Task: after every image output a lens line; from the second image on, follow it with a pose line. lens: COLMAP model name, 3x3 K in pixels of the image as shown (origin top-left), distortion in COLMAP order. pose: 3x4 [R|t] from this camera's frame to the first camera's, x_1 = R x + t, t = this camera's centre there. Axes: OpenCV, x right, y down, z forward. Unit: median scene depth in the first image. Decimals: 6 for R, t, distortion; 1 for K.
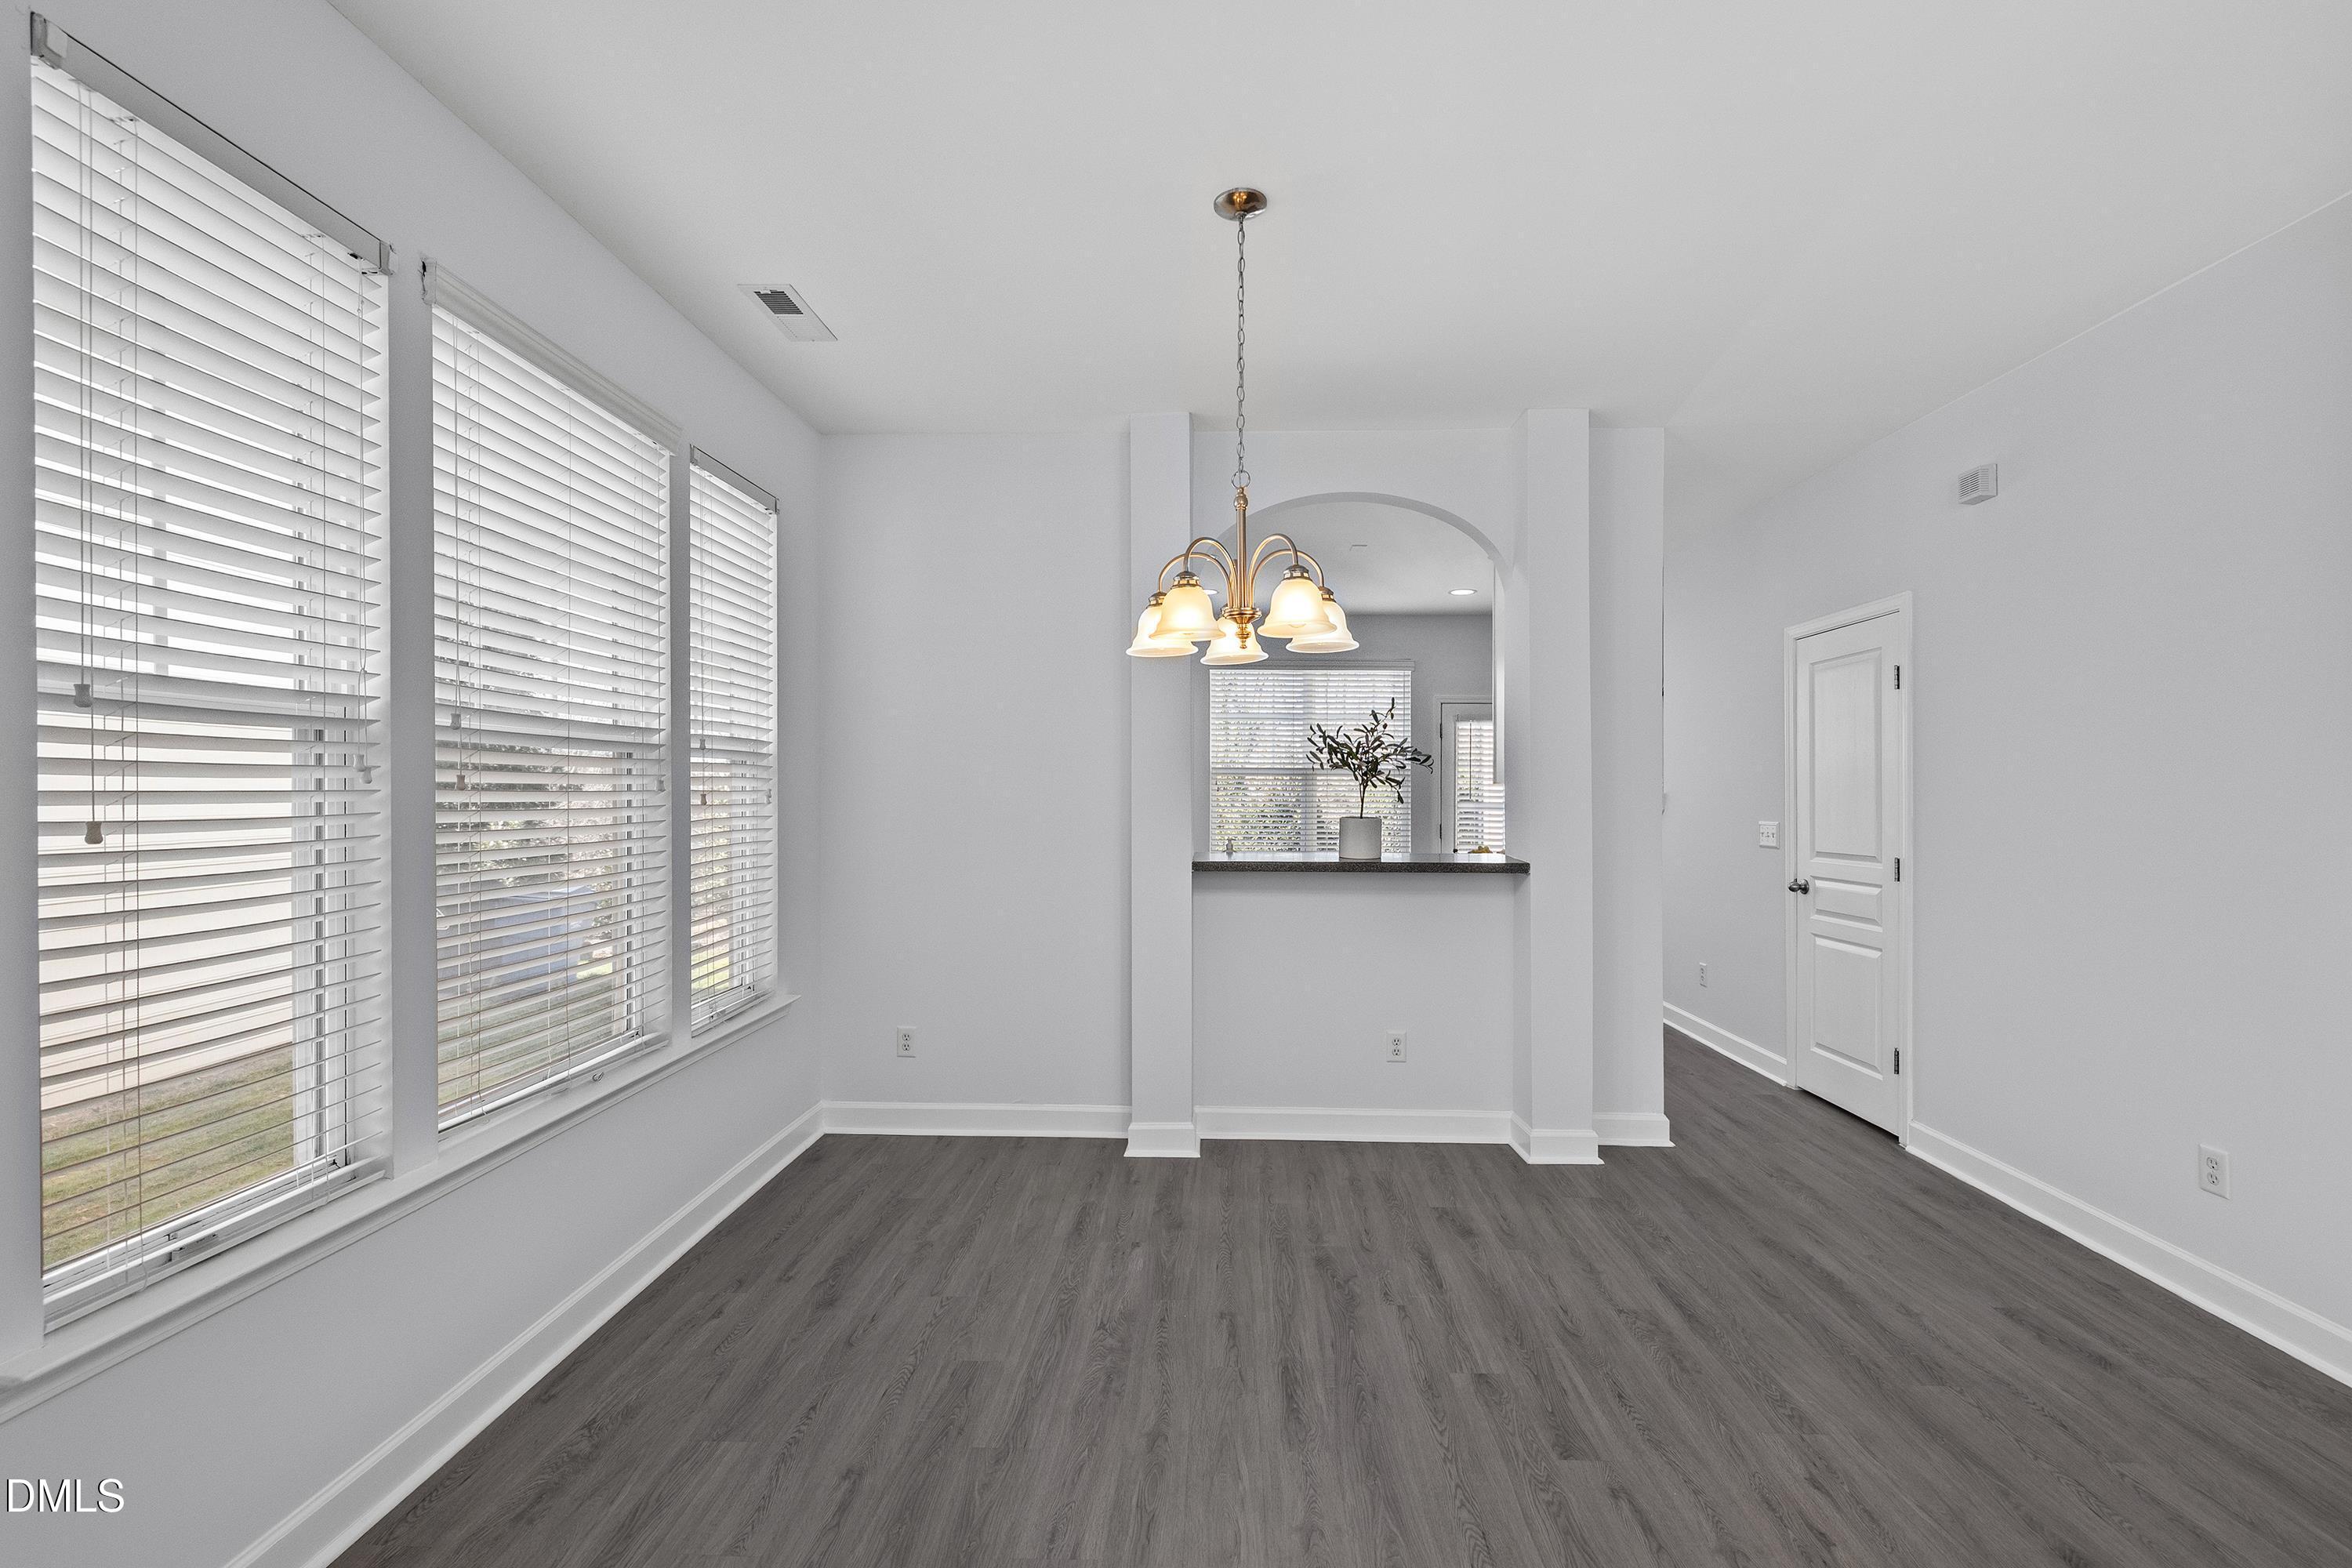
lens RADIAL K [[994.8, 0, 1177.1], [0, 994.8, 791.4], [0, 0, 1]] dist [-0.000226, -0.000143]
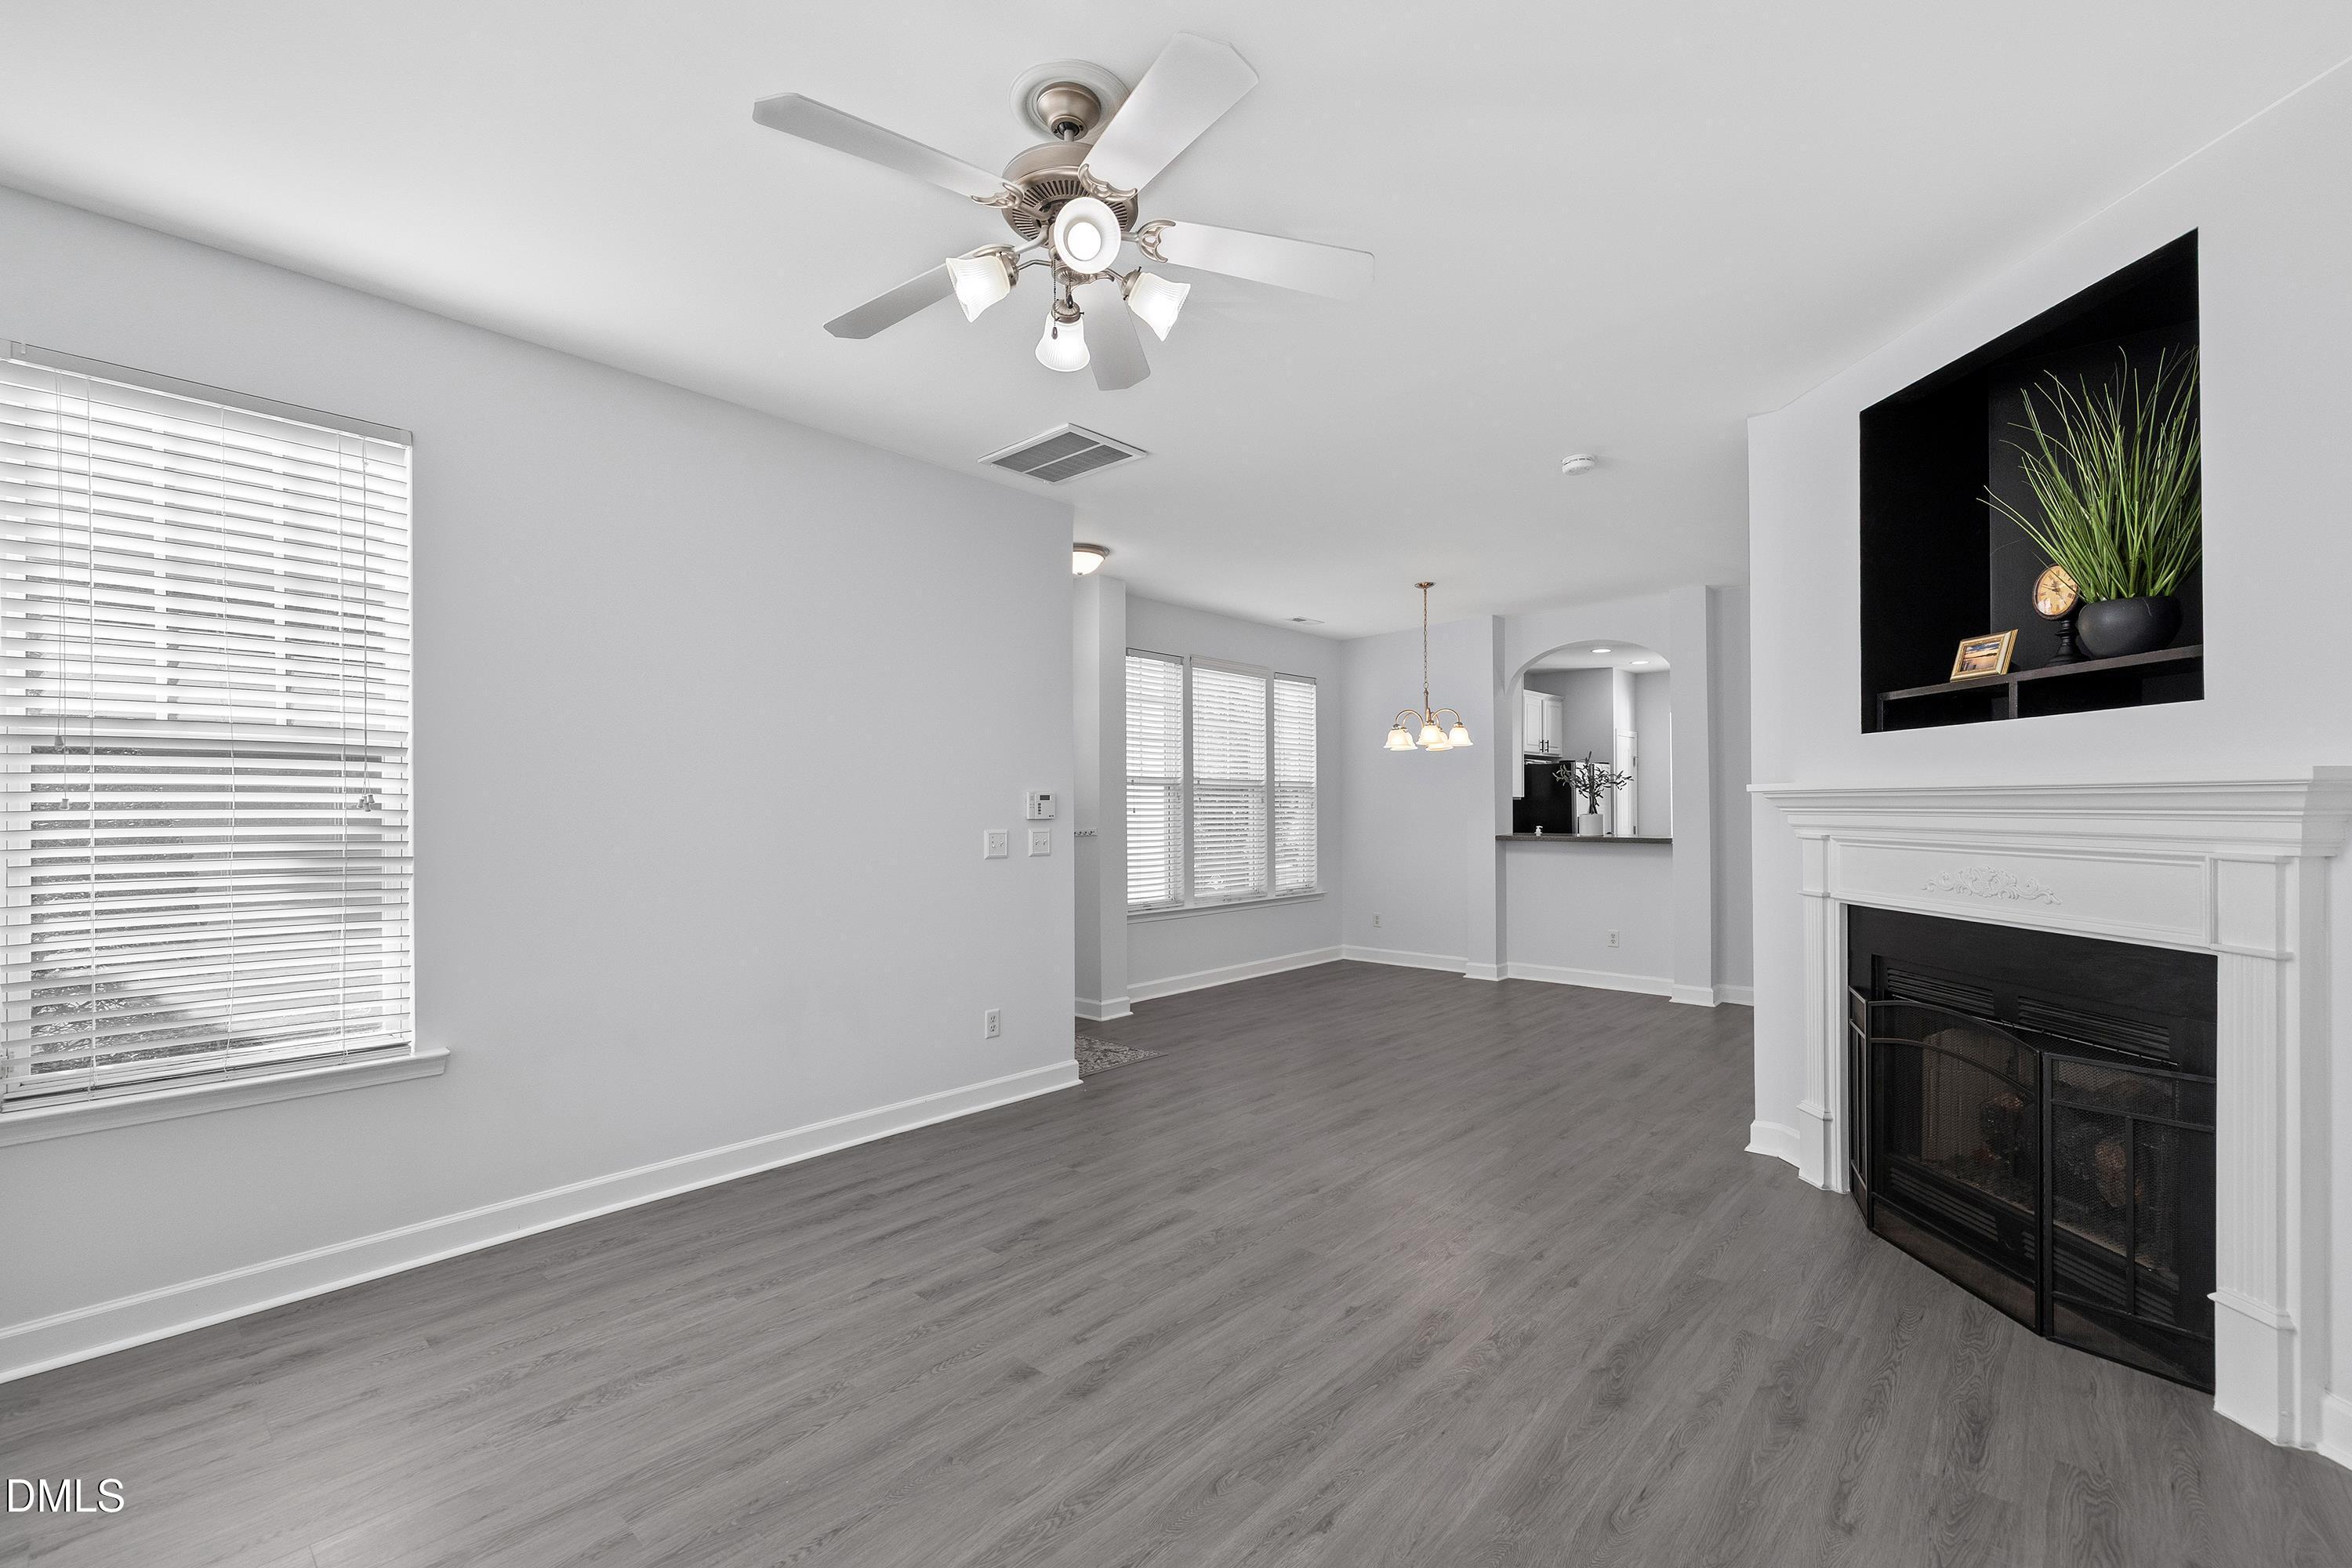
lens RADIAL K [[994.8, 0, 1175.3], [0, 994.8, 800.2], [0, 0, 1]] dist [-0.000226, -0.000143]
pose [[0.762626, -0.009359, -0.646772, 1.143013], [0.001936, 0.999924, -0.012185, 0.027336], [0.646837, 0.008040, 0.762586, -1.333121]]
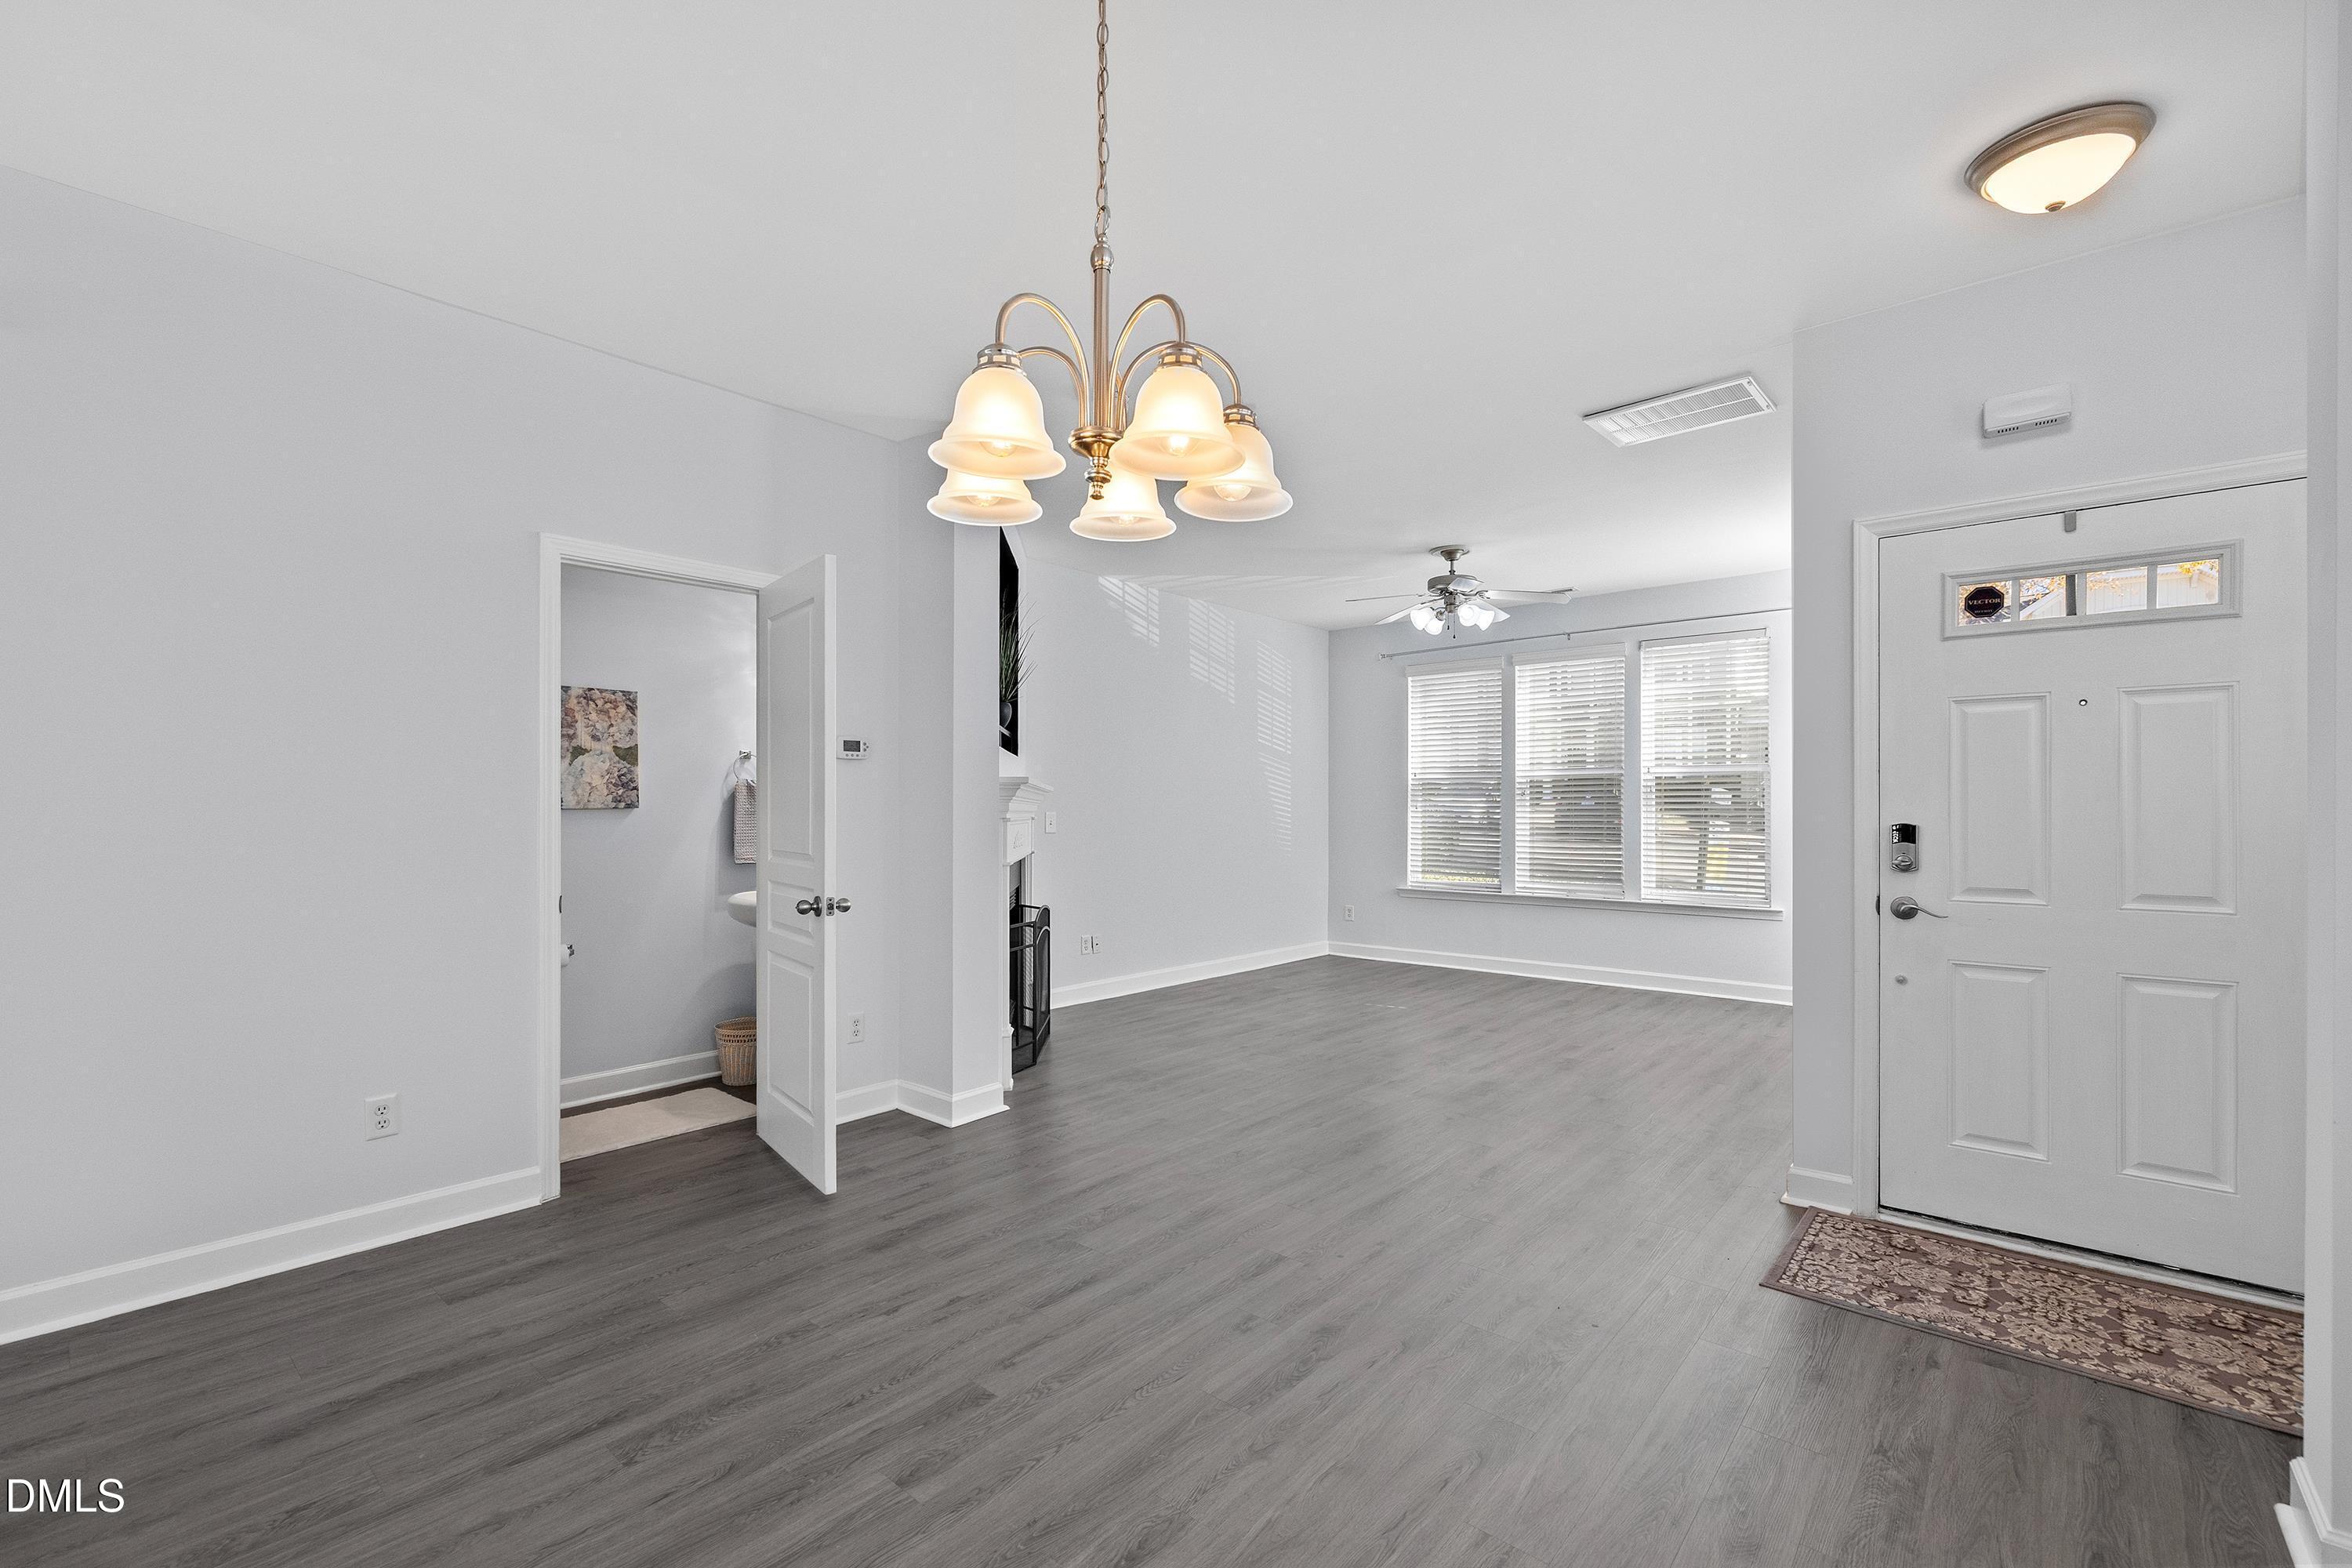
lens RADIAL K [[994.8, 0, 1166.4], [0, 994.8, 806.6], [0, 0, 1]] dist [-0.000226, -0.000143]
pose [[-0.771840, -0.001982, 0.635814, -0.315878], [-0.000681, 0.999997, 0.002290, 0.036827], [-0.635816, 0.001335, -0.771839, 1.282592]]
